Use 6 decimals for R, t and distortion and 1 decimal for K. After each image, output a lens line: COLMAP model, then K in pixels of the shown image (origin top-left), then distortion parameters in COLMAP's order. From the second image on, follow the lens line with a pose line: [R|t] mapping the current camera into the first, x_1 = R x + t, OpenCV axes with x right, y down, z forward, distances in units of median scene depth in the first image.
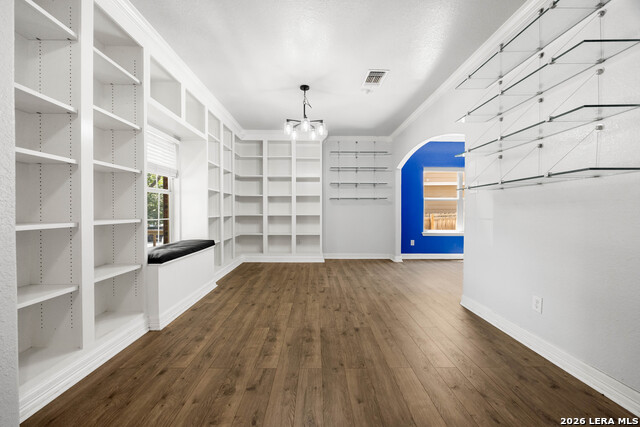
lens RADIAL K [[247.1, 0, 319.0], [0, 247.1, 211.2], [0, 0, 1]] dist [-0.000273, 0.000189]
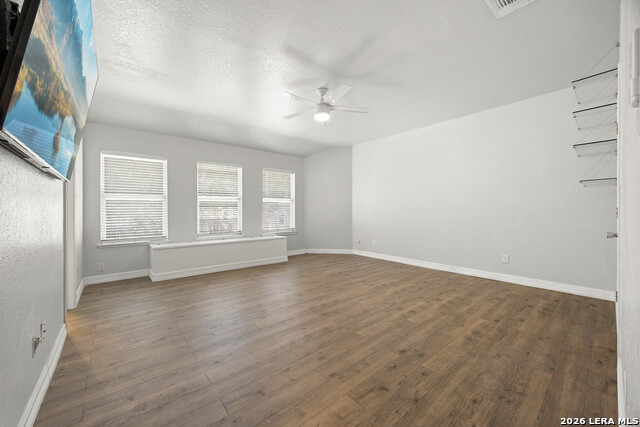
lens RADIAL K [[247.1, 0, 319.0], [0, 247.1, 211.2], [0, 0, 1]] dist [-0.000273, 0.000189]
pose [[-0.634238, -0.002497, 0.773134, -0.710184], [0.004110, 0.999970, 0.006602, -0.011565], [-0.773127, 0.007365, -0.634209, 1.776888]]
